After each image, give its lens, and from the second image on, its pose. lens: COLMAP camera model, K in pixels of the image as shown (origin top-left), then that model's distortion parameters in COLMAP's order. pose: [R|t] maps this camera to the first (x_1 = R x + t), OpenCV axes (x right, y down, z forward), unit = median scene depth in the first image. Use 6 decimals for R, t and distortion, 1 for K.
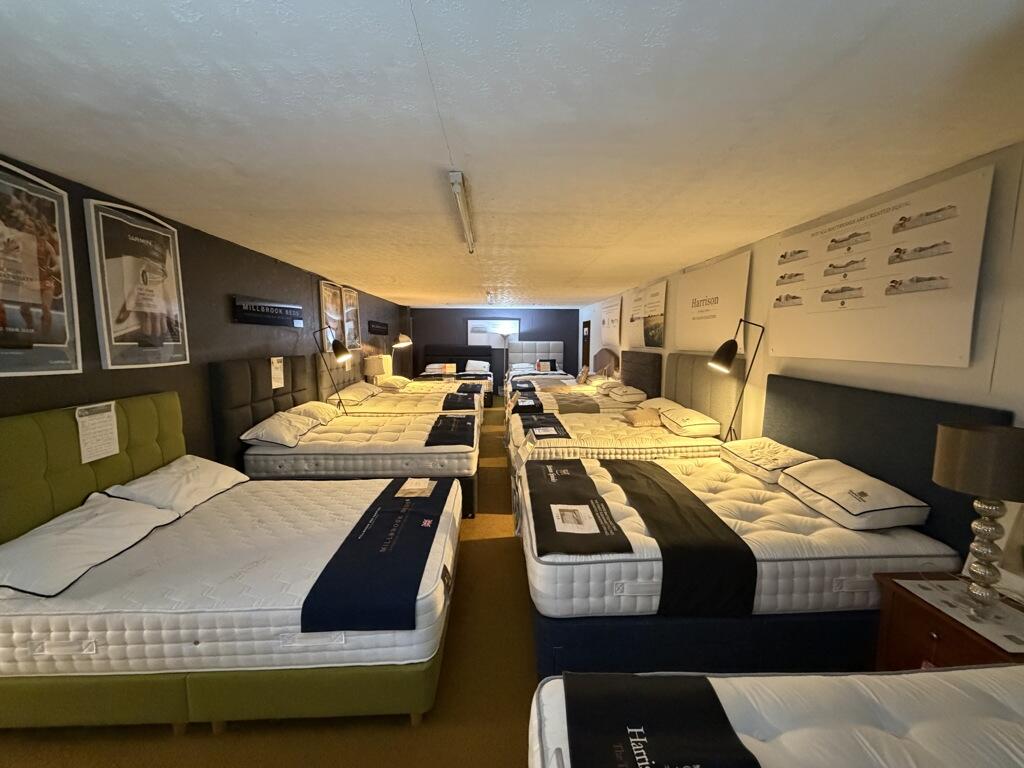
lens RADIAL K [[407.3, 0, 514.1], [0, 407.3, 386.1], [0, 0, 1]] dist [0.001872, -0.000391]
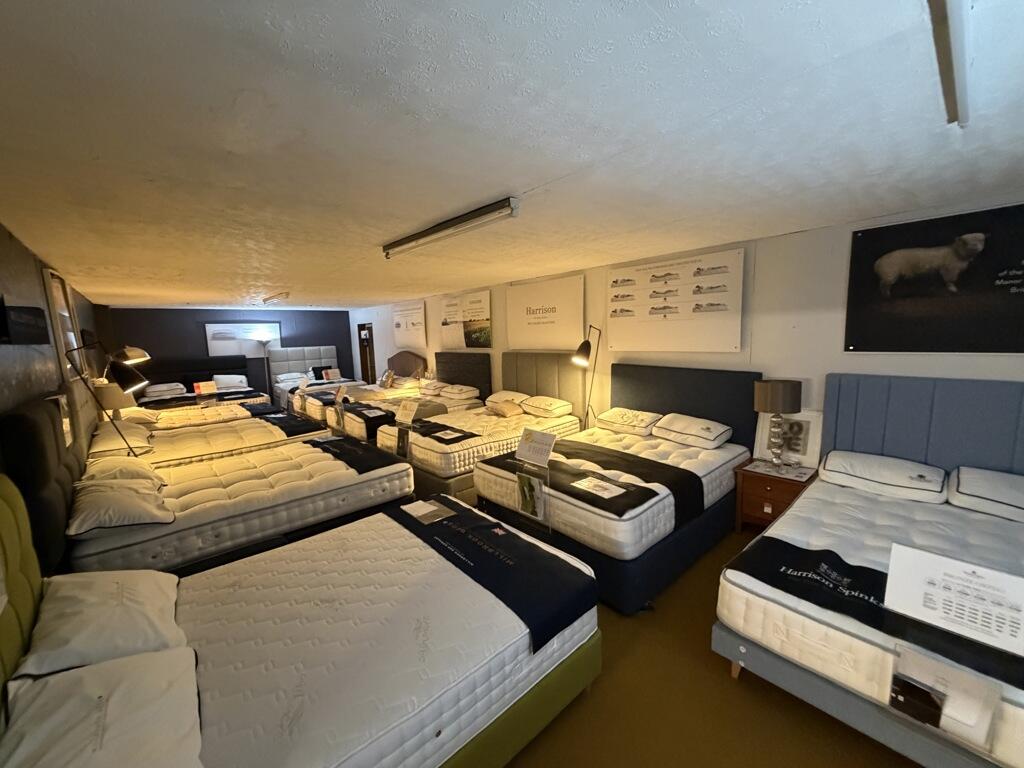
lens RADIAL K [[407.3, 0, 510.4], [0, 407.3, 384.1], [0, 0, 1]] dist [0.001872, -0.000391]
pose [[0.771229, -0.106097, 0.627653, -0.524242], [0.107094, 0.993584, 0.036361, -0.045305], [-0.627484, 0.039176, 0.777643, 0.108584]]
